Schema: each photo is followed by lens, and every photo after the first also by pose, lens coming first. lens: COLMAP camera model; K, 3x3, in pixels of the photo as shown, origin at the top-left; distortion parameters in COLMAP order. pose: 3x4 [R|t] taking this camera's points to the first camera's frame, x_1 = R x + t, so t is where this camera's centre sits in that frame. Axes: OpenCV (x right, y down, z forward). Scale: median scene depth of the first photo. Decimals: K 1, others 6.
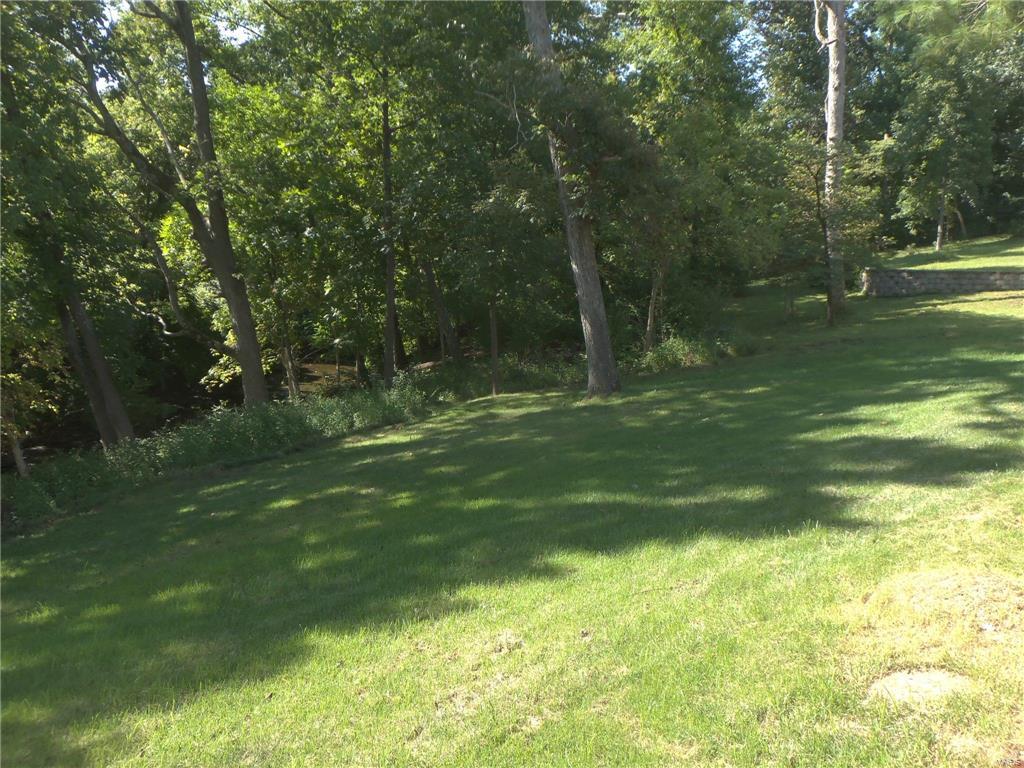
lens RADIAL K [[877.4, 0, 508.9], [0, 877.4, 378.7], [0, 0, 1]] dist [-0.015988, 0.019484]
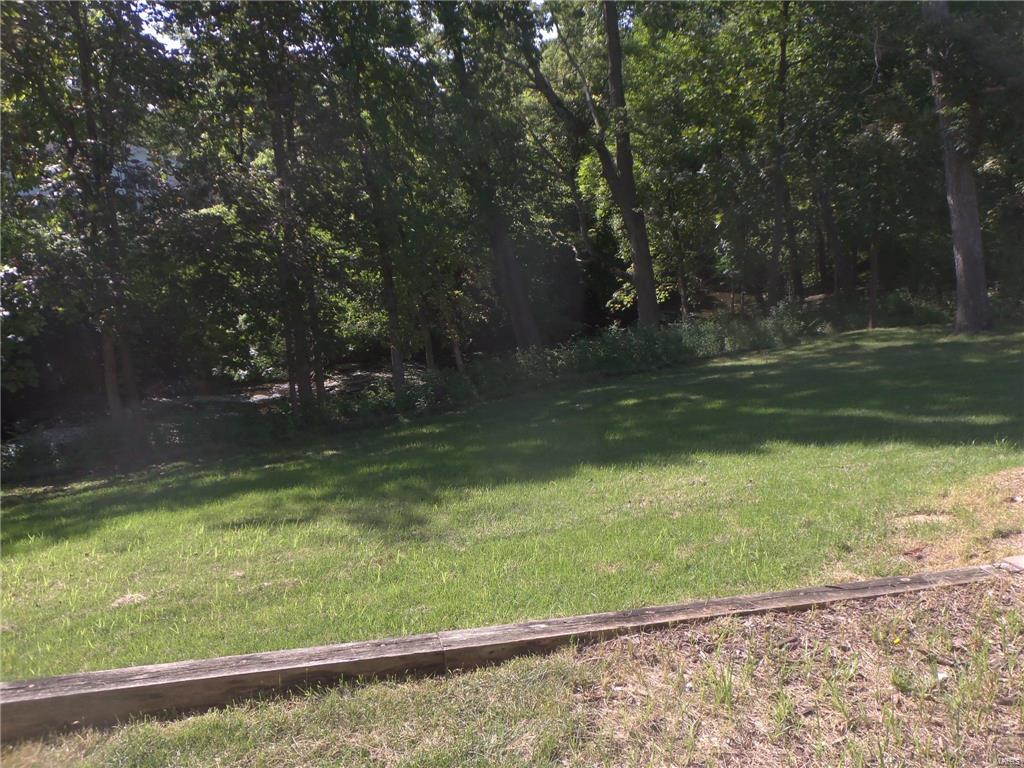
lens RADIAL K [[877.4, 0, 514.4], [0, 877.4, 384.6], [0, 0, 1]] dist [-0.015988, 0.019484]
pose [[0.890251, 0.081896, -0.448047, 0.075523], [-0.042586, 0.994359, 0.097137, 0.002379], [0.453475, -0.067396, 0.888717, -0.087505]]
